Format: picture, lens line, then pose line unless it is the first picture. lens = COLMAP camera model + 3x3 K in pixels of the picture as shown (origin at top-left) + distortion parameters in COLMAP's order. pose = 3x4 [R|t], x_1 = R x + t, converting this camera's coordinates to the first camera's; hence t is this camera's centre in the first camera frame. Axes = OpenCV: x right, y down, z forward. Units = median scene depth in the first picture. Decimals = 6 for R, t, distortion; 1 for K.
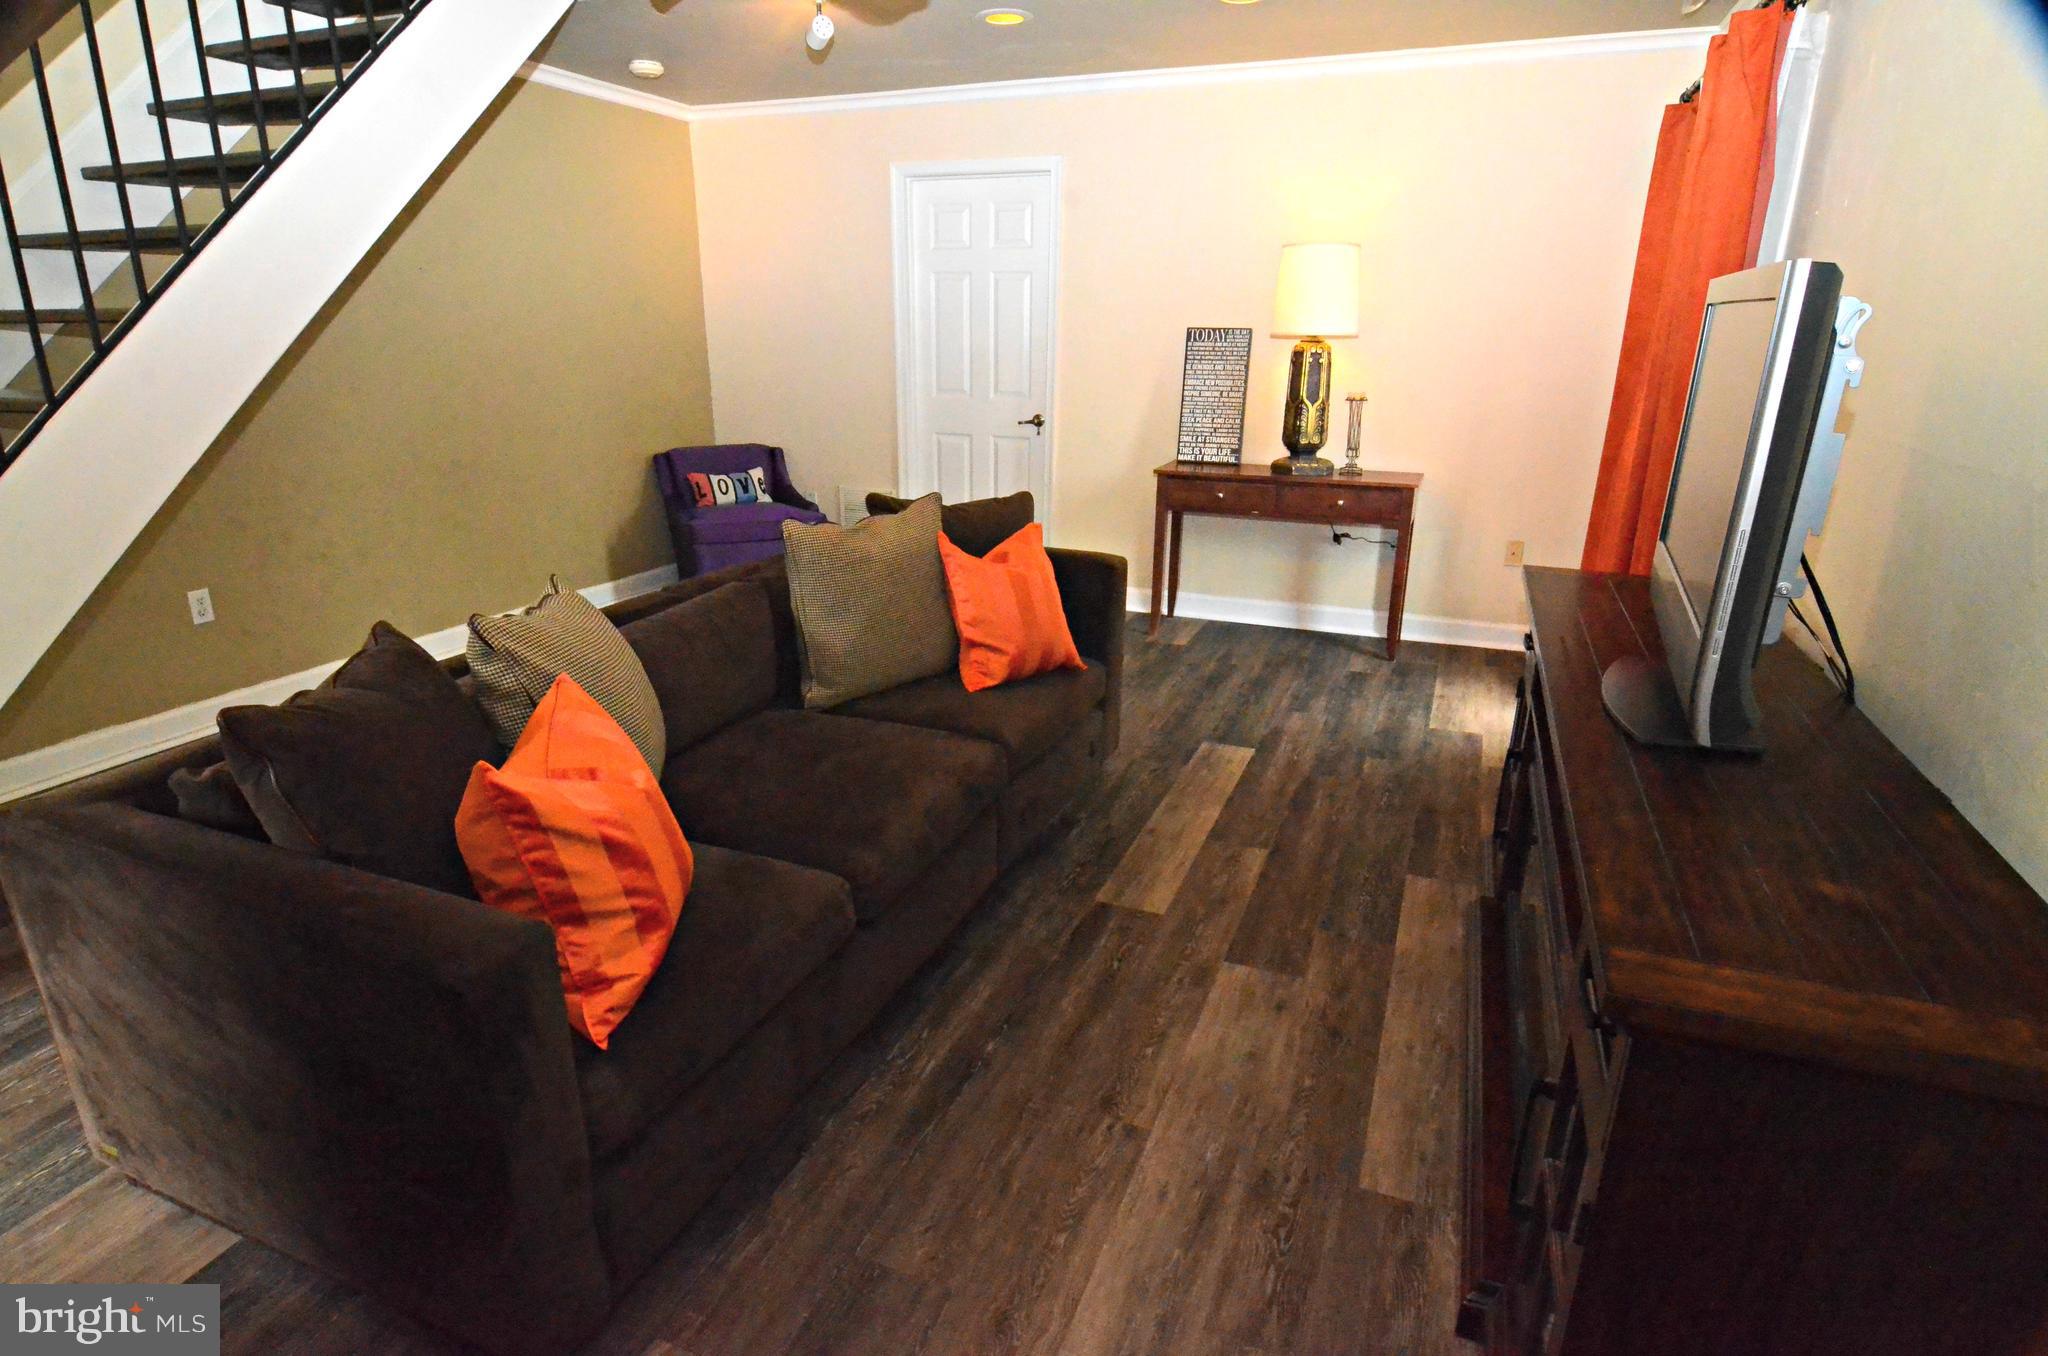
lens RADIAL K [[1101.7, 0, 1016.4], [0, 1101.7, 700.3], [0, 0, 1]] dist [-0.003897, -0.010246]
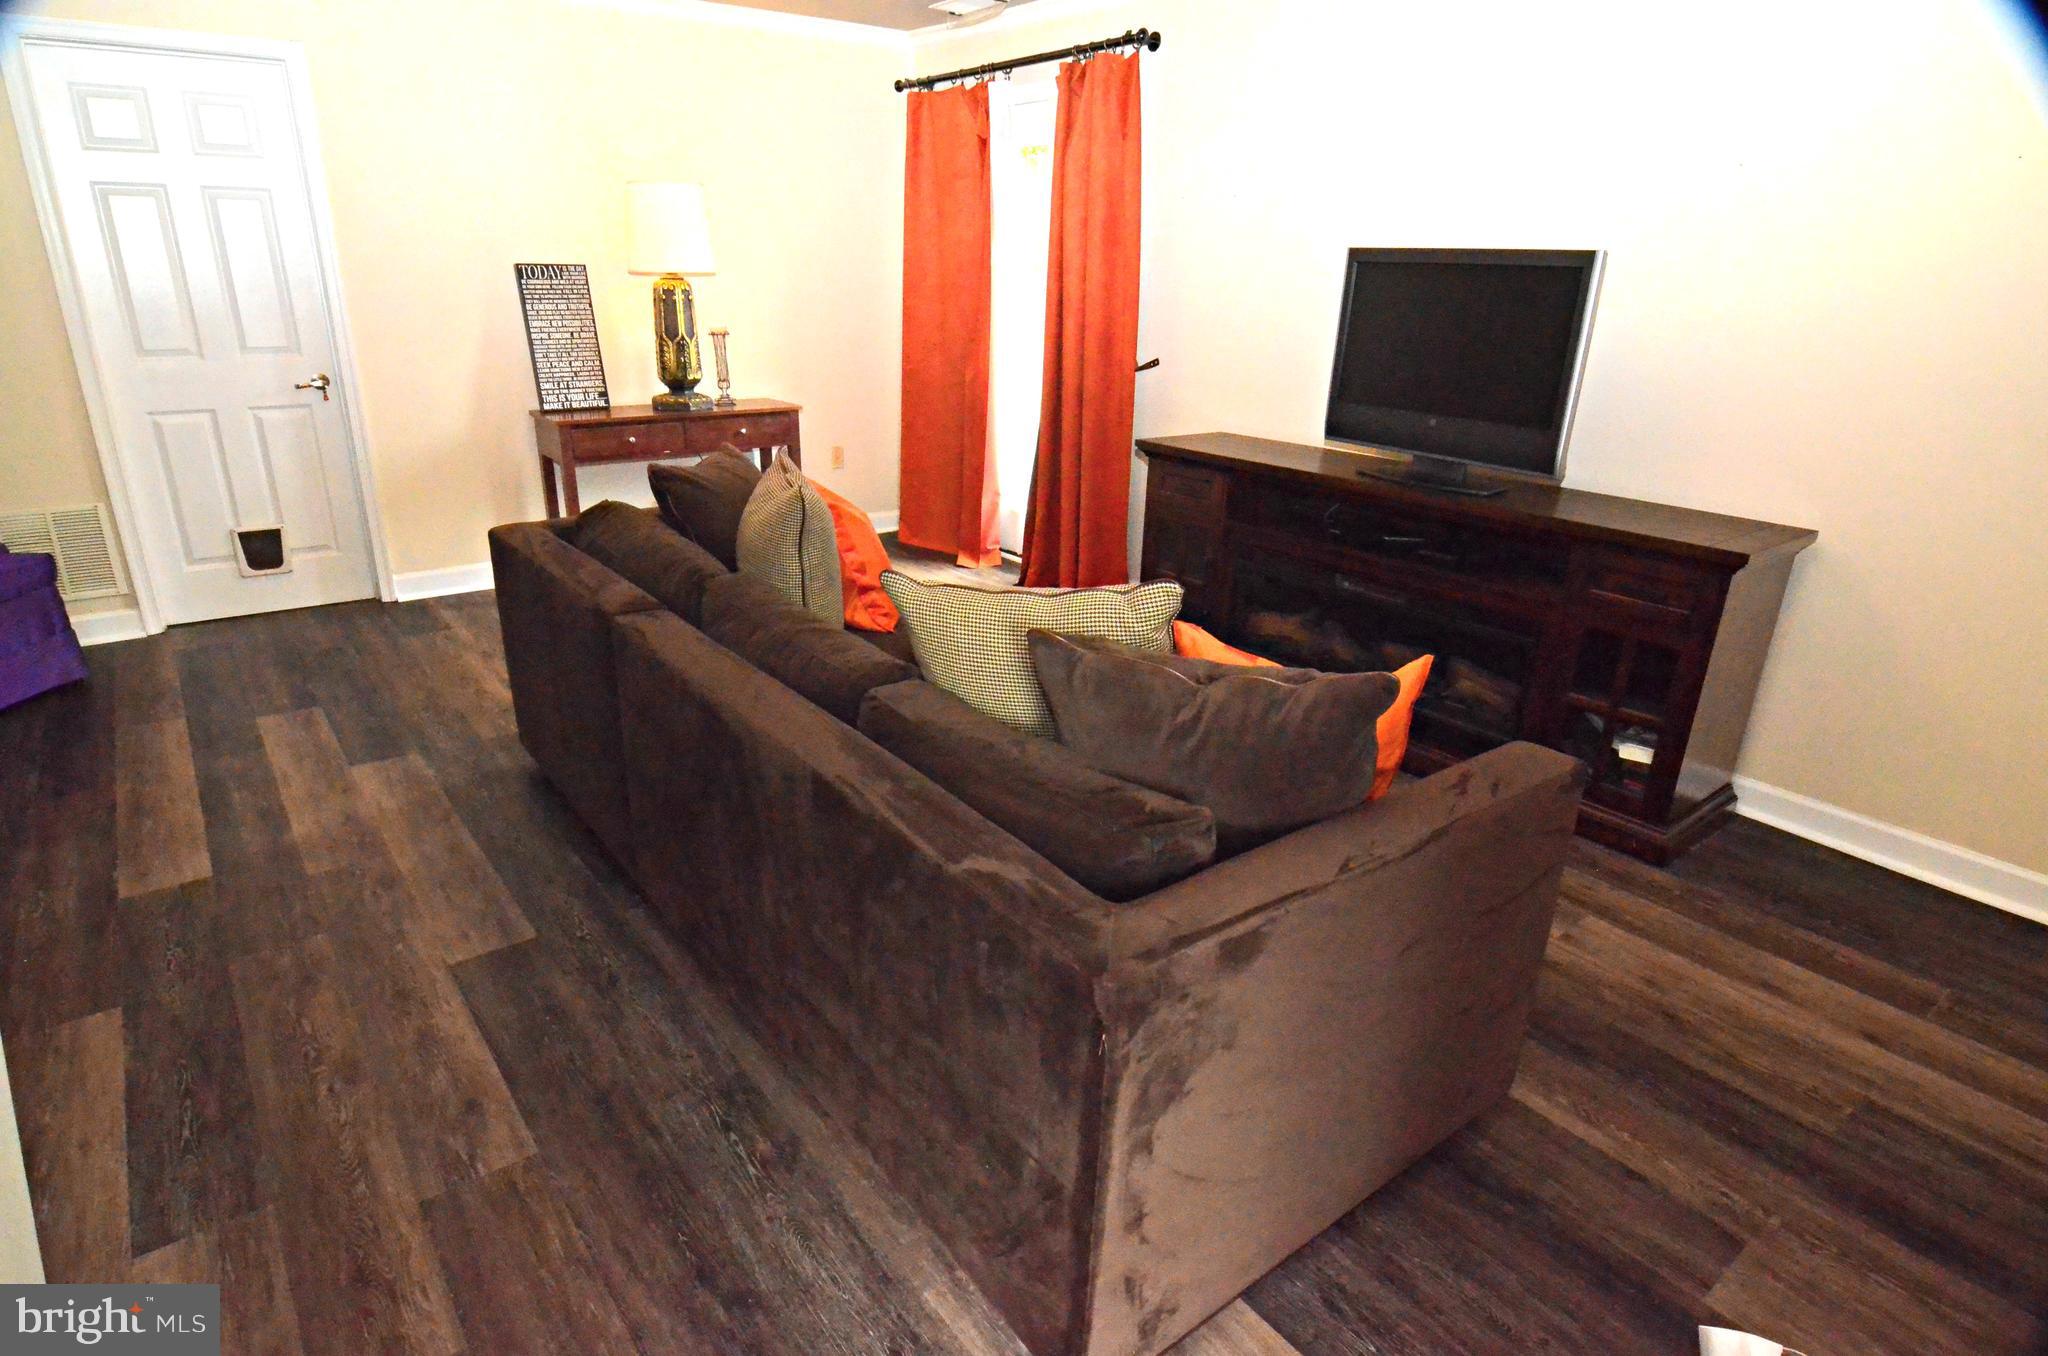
lens RADIAL K [[1101.7, 0, 1016.4], [0, 1101.7, 700.3], [0, 0, 1]] dist [-0.003897, -0.010246]
pose [[0.505167, -0.309613, 0.805572, -0.482344], [0.265301, 0.943945, 0.196427, -0.066279], [-0.821232, 0.114491, 0.558990, 0.193315]]
